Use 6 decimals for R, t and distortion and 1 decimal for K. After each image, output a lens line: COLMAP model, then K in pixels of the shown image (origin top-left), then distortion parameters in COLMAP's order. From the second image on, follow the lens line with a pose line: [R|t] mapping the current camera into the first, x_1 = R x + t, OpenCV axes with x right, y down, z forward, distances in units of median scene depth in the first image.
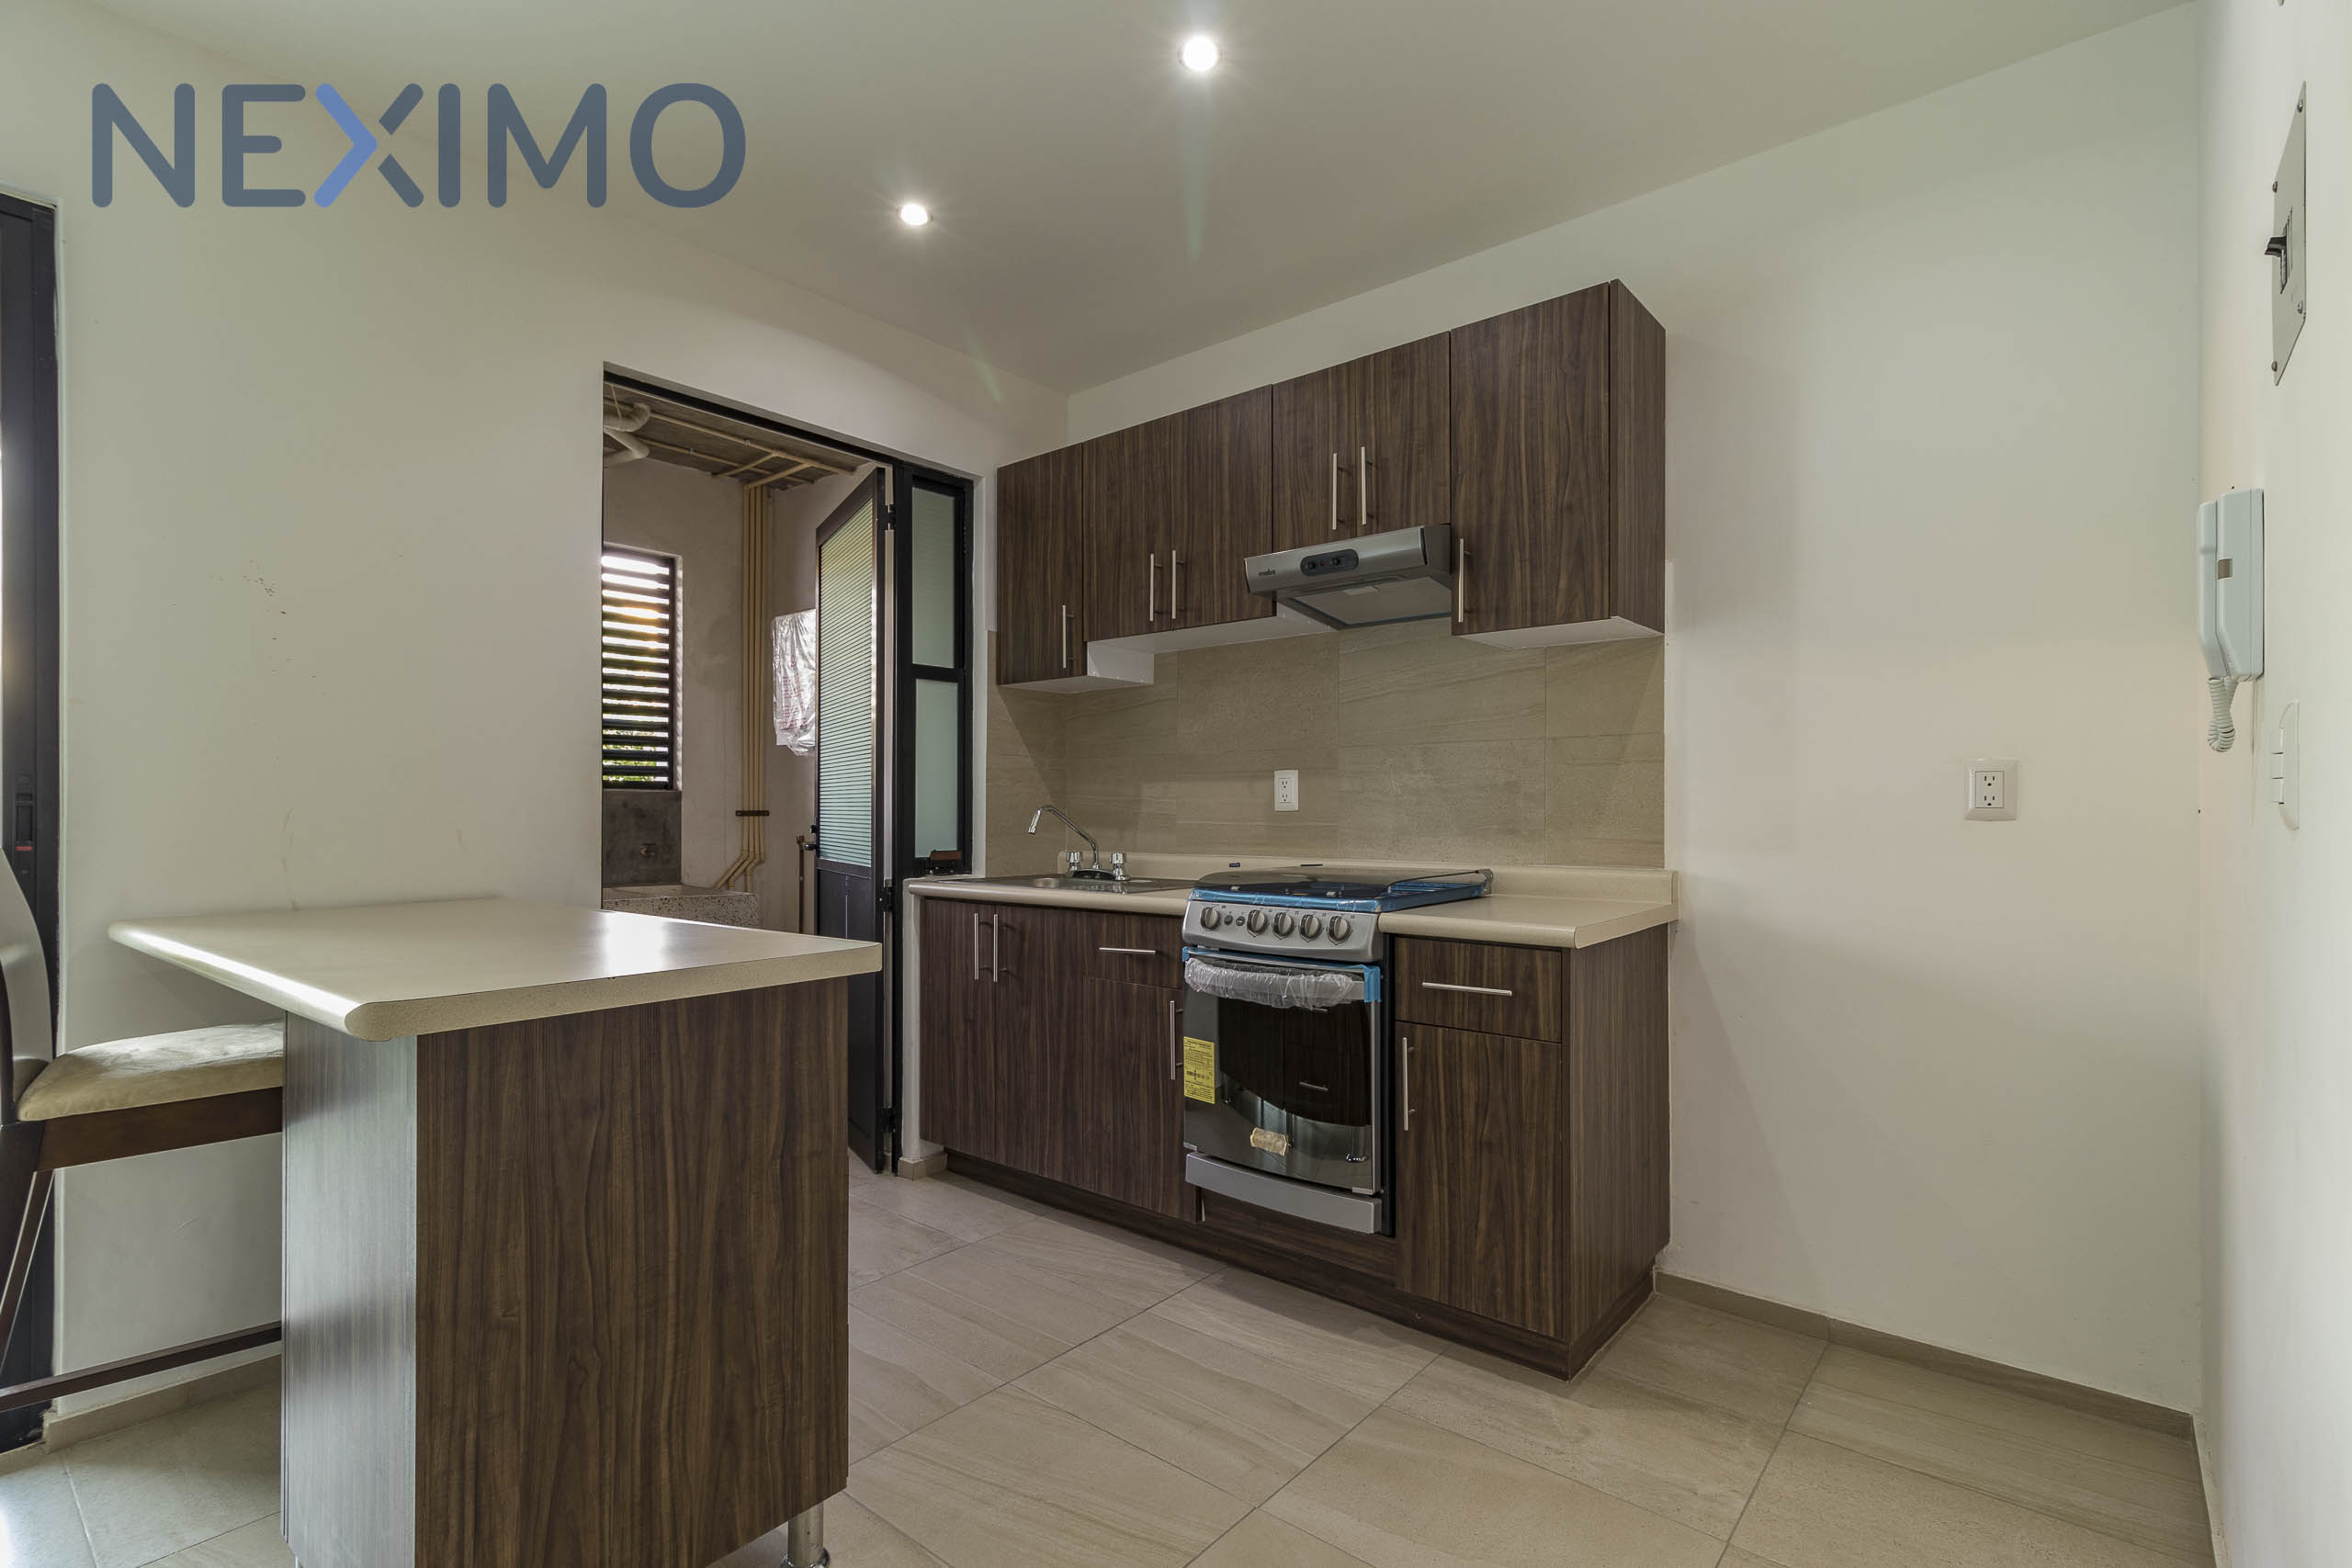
lens RADIAL K [[1108.5, 0, 1169.9], [0, 1108.5, 798.4], [0, 0, 1]] dist [0.002038, 0.000434]
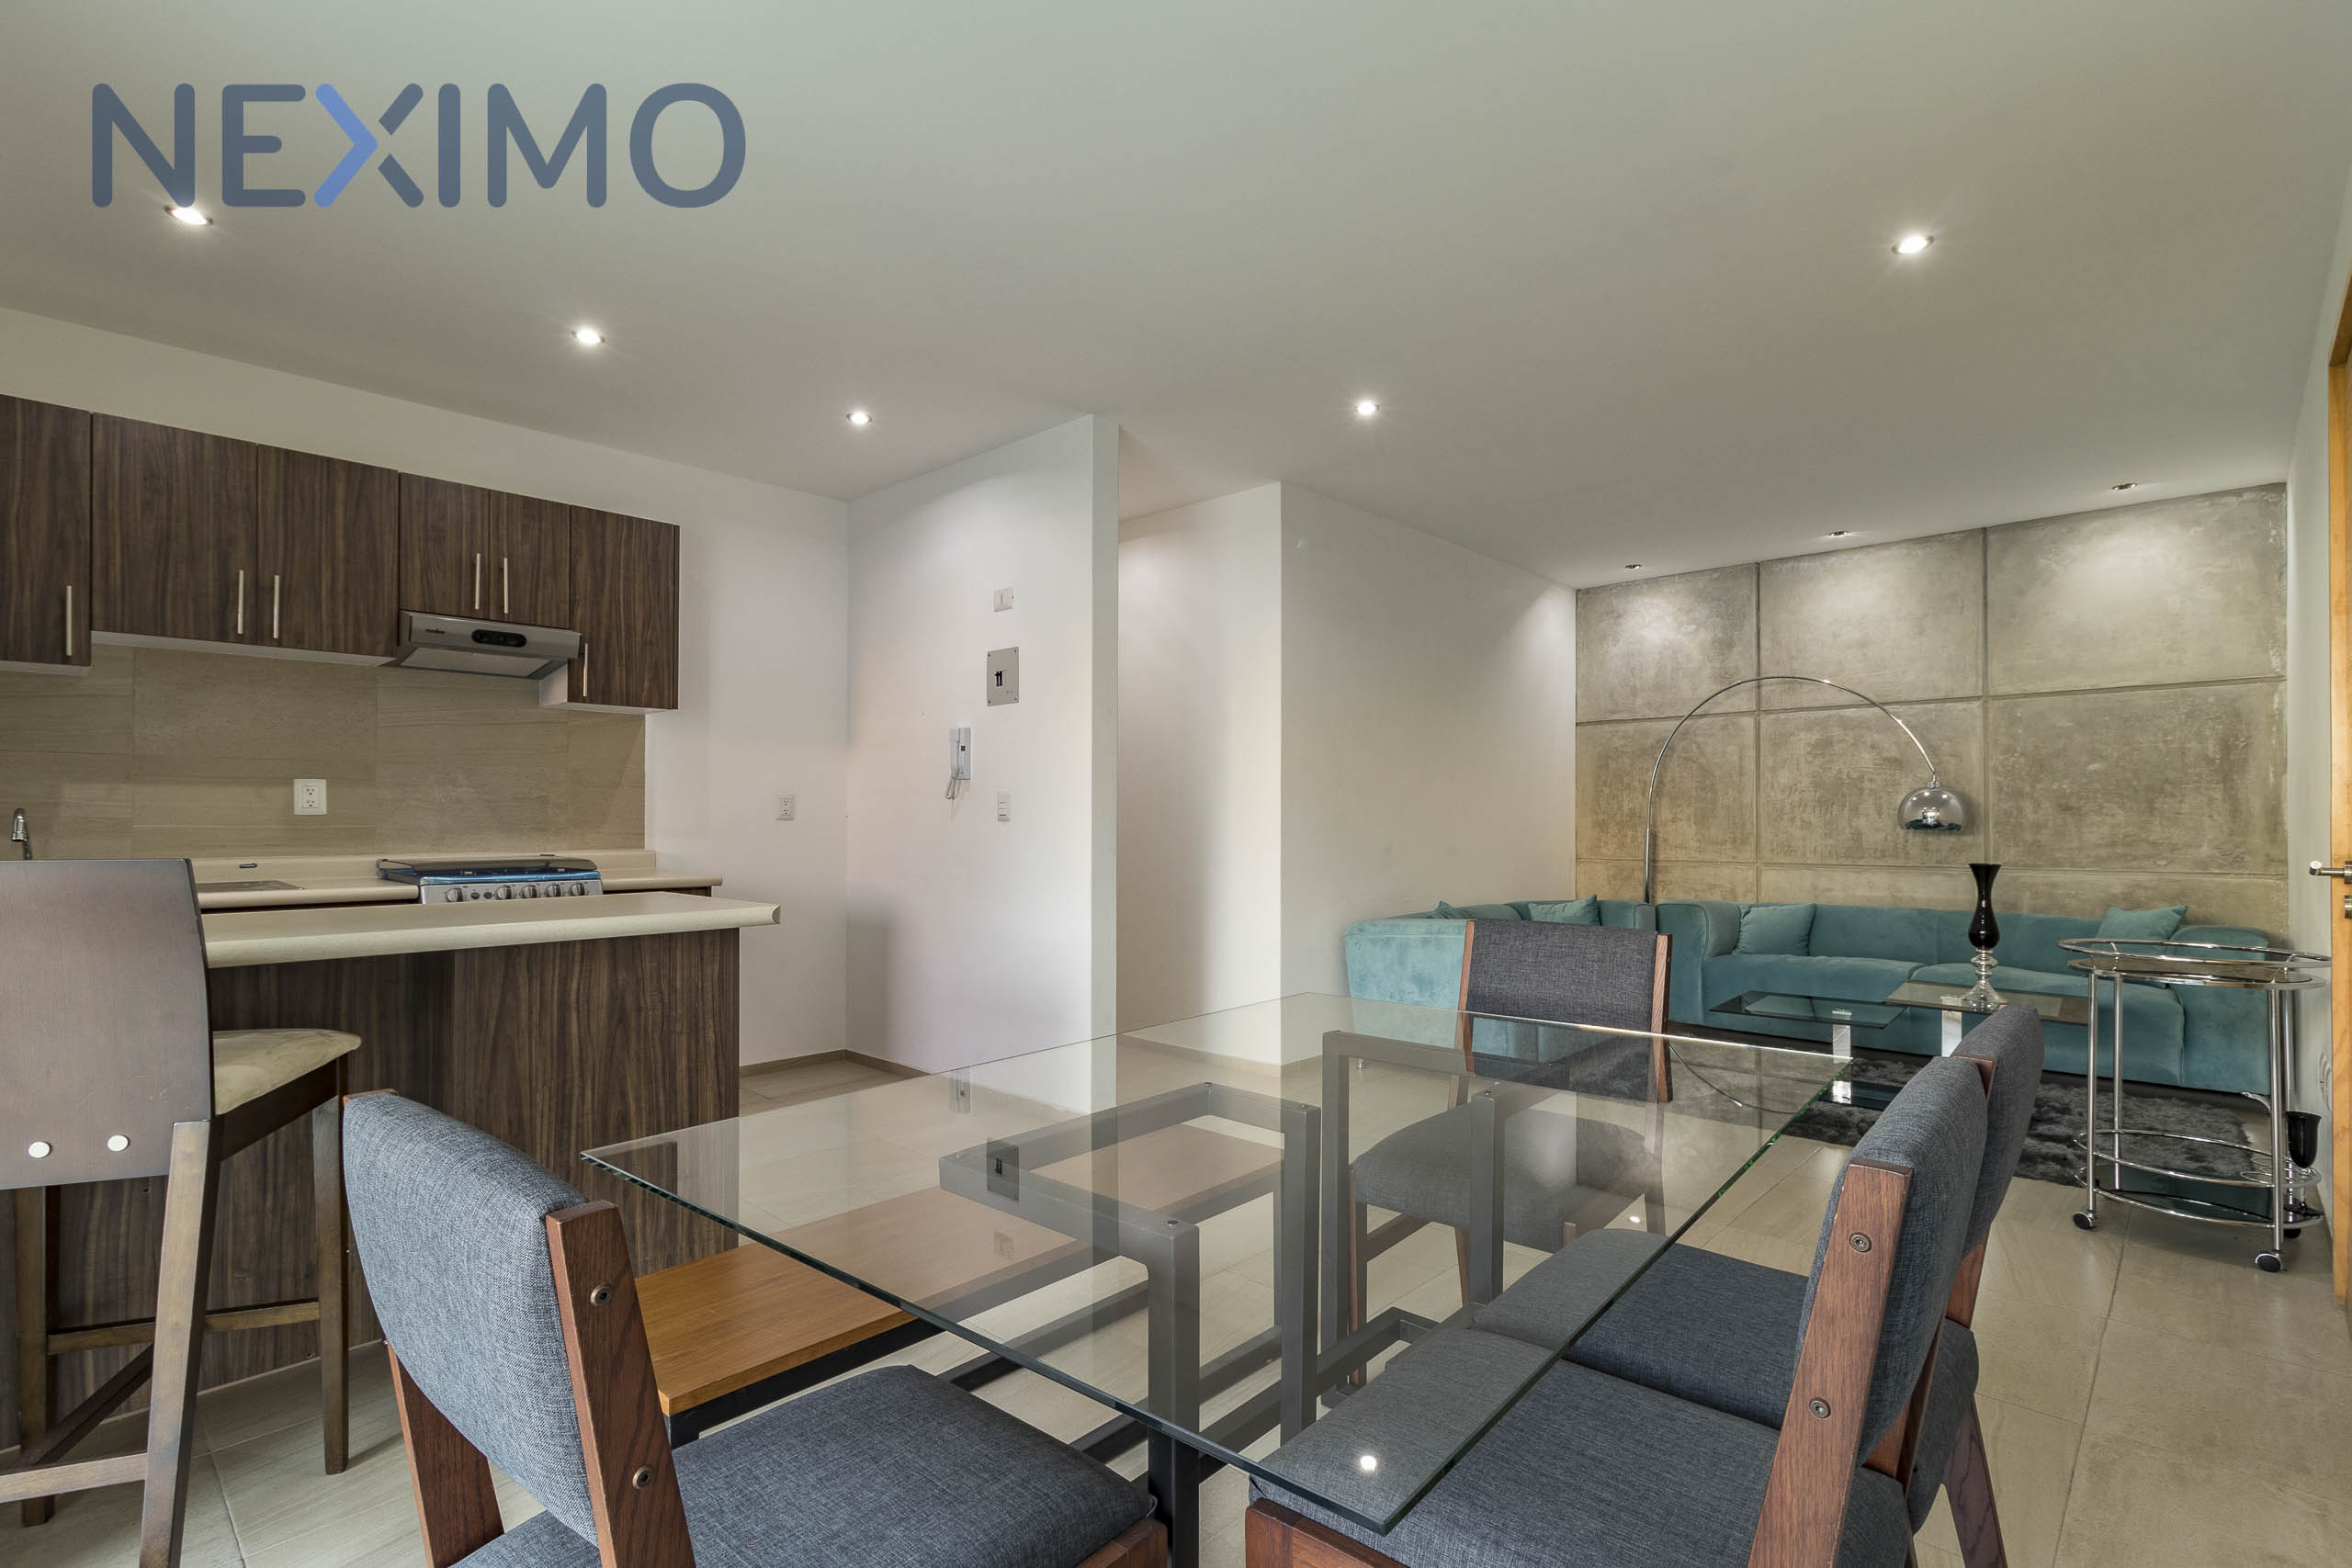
lens RADIAL K [[1108.5, 0, 1169.9], [0, 1108.5, 798.4], [0, 0, 1]] dist [0.002038, 0.000434]
pose [[0.061953, 0.019972, 0.997879, -1.094295], [-0.011164, 0.999751, -0.019317, 0.007457], [-0.998017, -0.009944, 0.062160, 0.057159]]
